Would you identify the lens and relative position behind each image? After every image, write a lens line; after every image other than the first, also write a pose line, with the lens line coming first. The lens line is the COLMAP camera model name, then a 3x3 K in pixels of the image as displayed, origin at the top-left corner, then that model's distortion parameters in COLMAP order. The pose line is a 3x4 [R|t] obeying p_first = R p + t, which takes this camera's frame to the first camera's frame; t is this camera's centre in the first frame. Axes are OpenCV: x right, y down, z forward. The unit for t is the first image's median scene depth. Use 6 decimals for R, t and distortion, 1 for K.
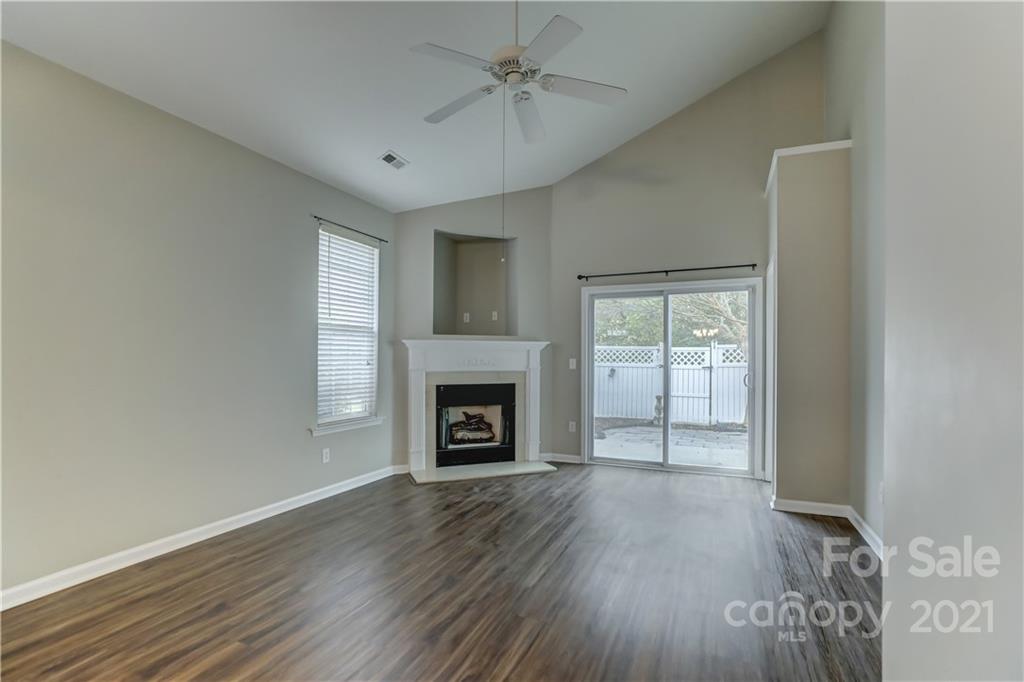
lens RADIAL K [[523.3, 0, 509.2], [0, 523.3, 378.4], [0, 0, 1]] dist [-0.000935, 0.000025]
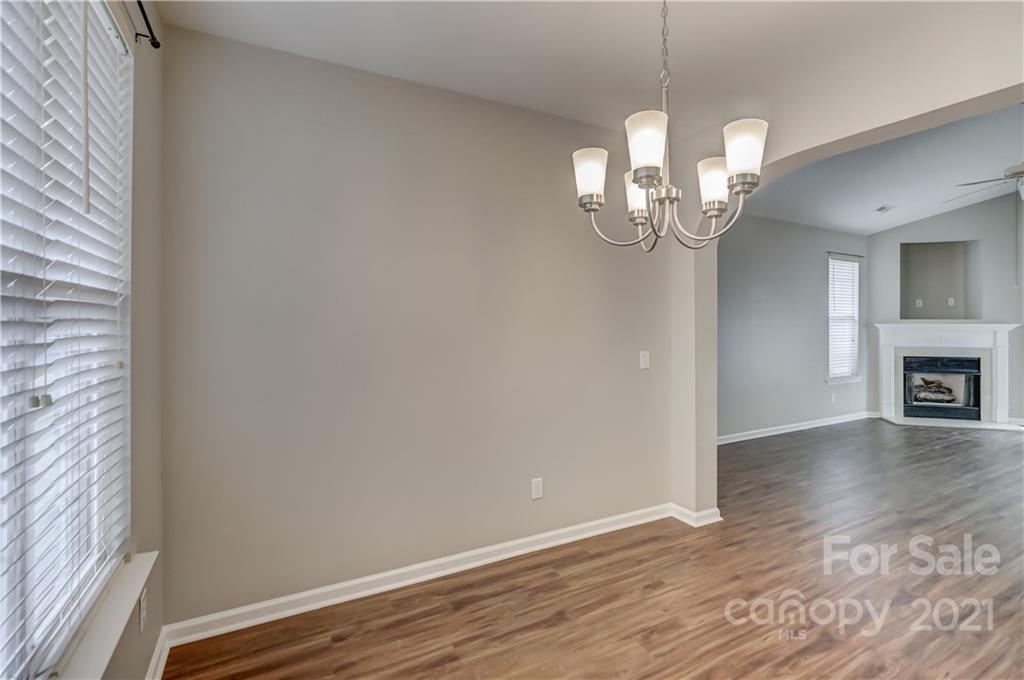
lens RADIAL K [[471.8, 0, 512.5], [0, 471.8, 329.3], [0, 0, 1]] dist [-0.032027, 0.011836]
pose [[0.770504, 0.007372, -0.637393, -0.155329], [-0.026159, 0.999456, -0.020063, -0.007648], [0.636899, 0.032133, 0.770278, -0.593824]]
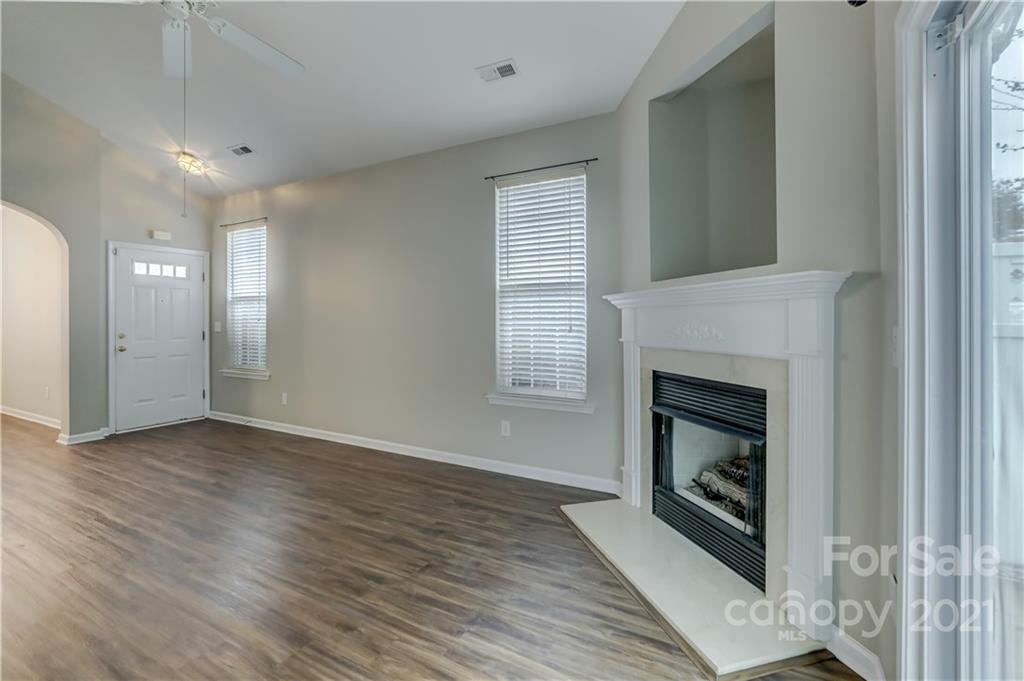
lens RADIAL K [[471.8, 0, 512.5], [0, 471.8, 329.8], [0, 0, 1]] dist [-0.032027, 0.011836]
pose [[-0.118158, 0.011026, -0.992934, 0.392062], [-0.042639, 0.998960, 0.016167, -0.033574], [0.992079, 0.044248, -0.117565, 0.915179]]
